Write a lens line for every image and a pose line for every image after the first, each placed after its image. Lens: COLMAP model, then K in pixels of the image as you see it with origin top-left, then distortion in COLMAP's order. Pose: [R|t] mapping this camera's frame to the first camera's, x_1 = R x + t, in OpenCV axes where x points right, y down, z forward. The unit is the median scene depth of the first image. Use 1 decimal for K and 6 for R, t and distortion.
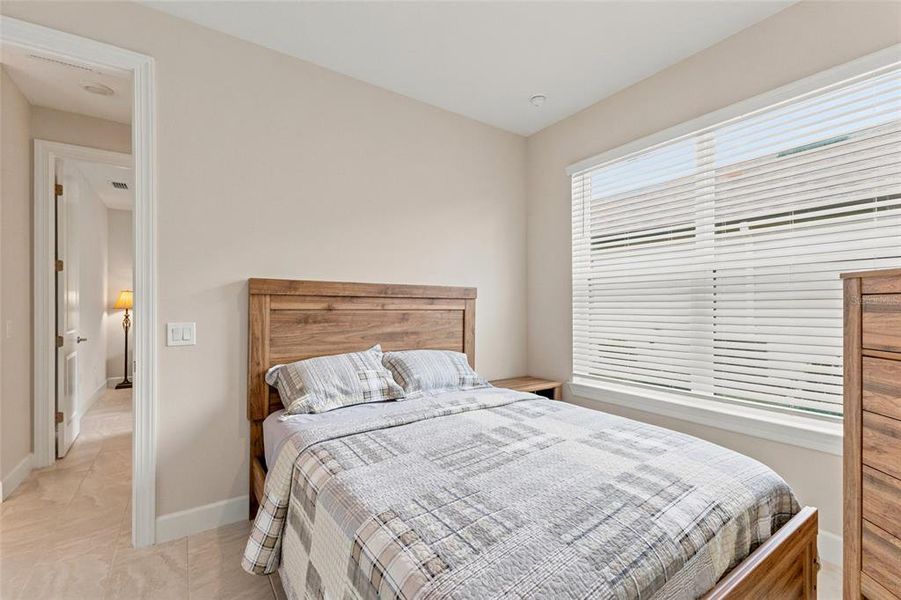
lens RADIAL K [[395.1, 0, 451.8], [0, 395.1, 302.7], [0, 0, 1]] dist [0.000966, -0.000066]
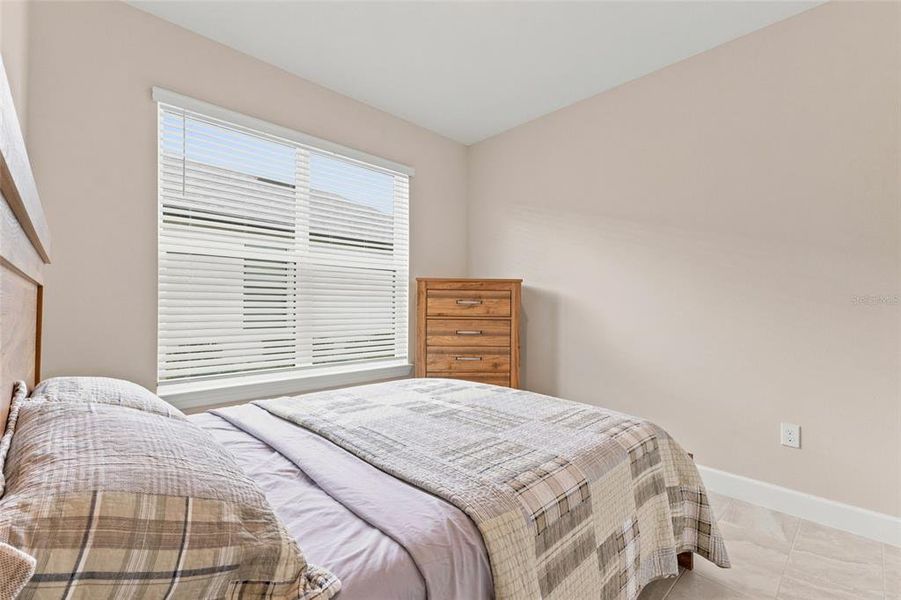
lens RADIAL K [[395.1, 0, 451.8], [0, 395.1, 302.7], [0, 0, 1]] dist [0.000966, -0.000066]
pose [[-0.168943, 0.003703, 0.985619, -0.987810], [-0.019931, 0.999776, -0.007172, 0.060427], [-0.985424, -0.020856, -0.168832, 1.212888]]
